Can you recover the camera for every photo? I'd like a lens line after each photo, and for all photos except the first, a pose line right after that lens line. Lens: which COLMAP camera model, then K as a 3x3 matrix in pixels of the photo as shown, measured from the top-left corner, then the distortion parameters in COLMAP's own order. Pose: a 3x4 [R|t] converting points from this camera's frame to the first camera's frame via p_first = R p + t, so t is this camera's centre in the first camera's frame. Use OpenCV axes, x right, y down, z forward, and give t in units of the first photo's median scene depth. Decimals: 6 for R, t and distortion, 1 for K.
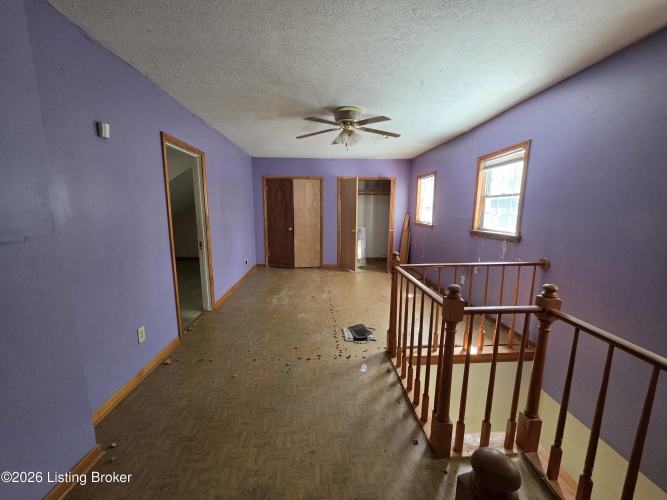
lens RADIAL K [[268.4, 0, 331.5], [0, 268.4, 252.2], [0, 0, 1]] dist [-0.003930, 0.001198]
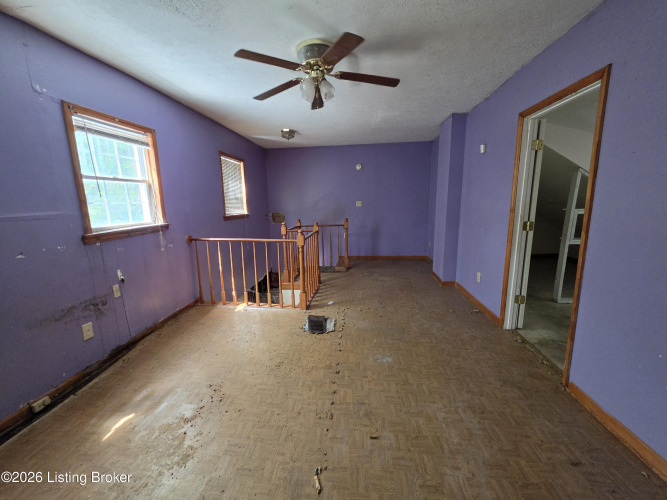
lens RADIAL K [[268.4, 0, 333.5], [0, 268.4, 248.3], [0, 0, 1]] dist [-0.003930, 0.001198]
pose [[-0.988274, -0.016274, 0.151820, -0.087591], [0.035717, 0.942078, 0.333486, -0.263979], [-0.148453, 0.334998, -0.930450, 1.715808]]
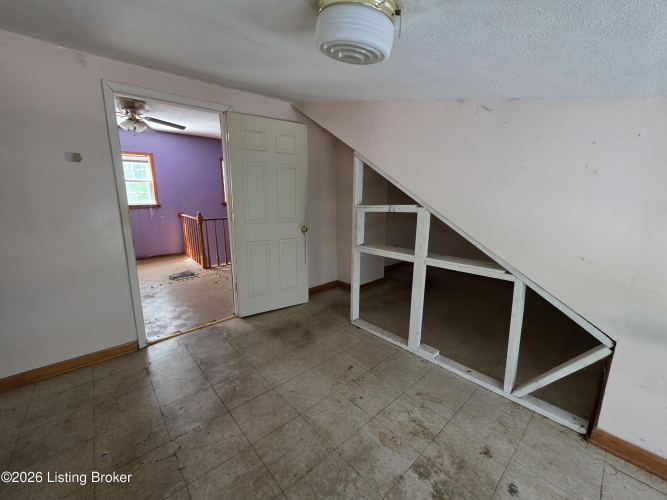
lens RADIAL K [[268.4, 0, 329.0], [0, 268.4, 249.9], [0, 0, 1]] dist [-0.003930, 0.001198]
pose [[-0.625874, -0.156595, 0.764042, -1.394092], [0.123941, 0.947217, 0.295666, -0.150673], [-0.770013, 0.279746, -0.573430, 1.128042]]
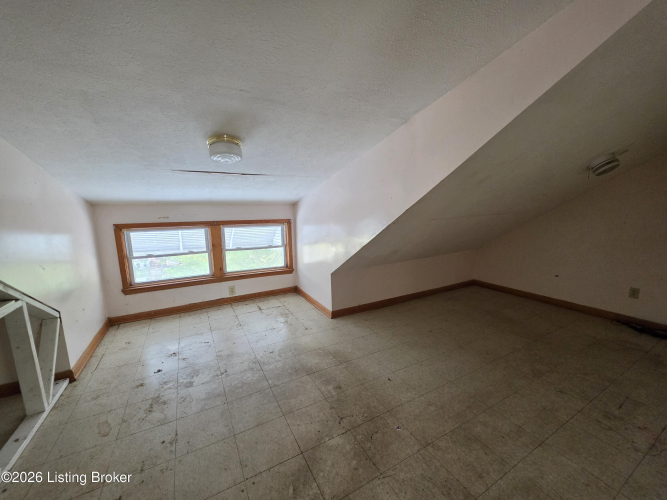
lens RADIAL K [[268.4, 0, 332.8], [0, 268.4, 253.2], [0, 0, 1]] dist [-0.003930, 0.001198]
pose [[0.441513, 0.141377, -0.886047, -0.548217], [-0.130466, 0.987129, 0.092495, -0.126142], [0.887719, 0.074762, 0.454275, 0.879104]]
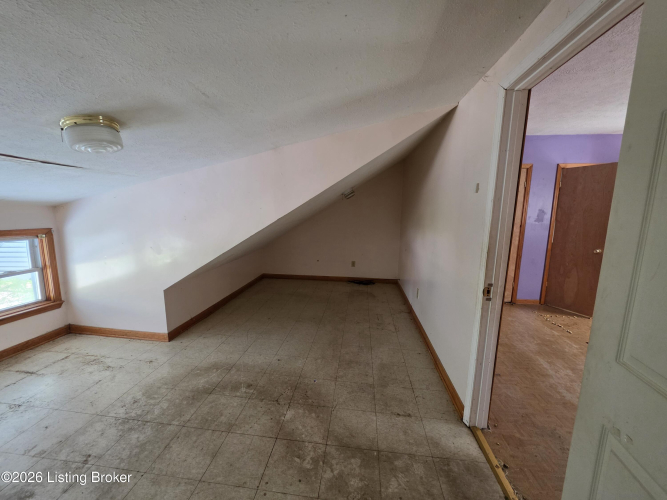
lens RADIAL K [[268.4, 0, 331.5], [0, 268.4, 250.4], [0, 0, 1]] dist [-0.003930, 0.001198]
pose [[0.987611, 0.034152, -0.153161, -0.764317], [-0.037447, 0.999124, -0.018679, -0.088665], [0.152389, 0.024183, 0.988025, 0.567736]]
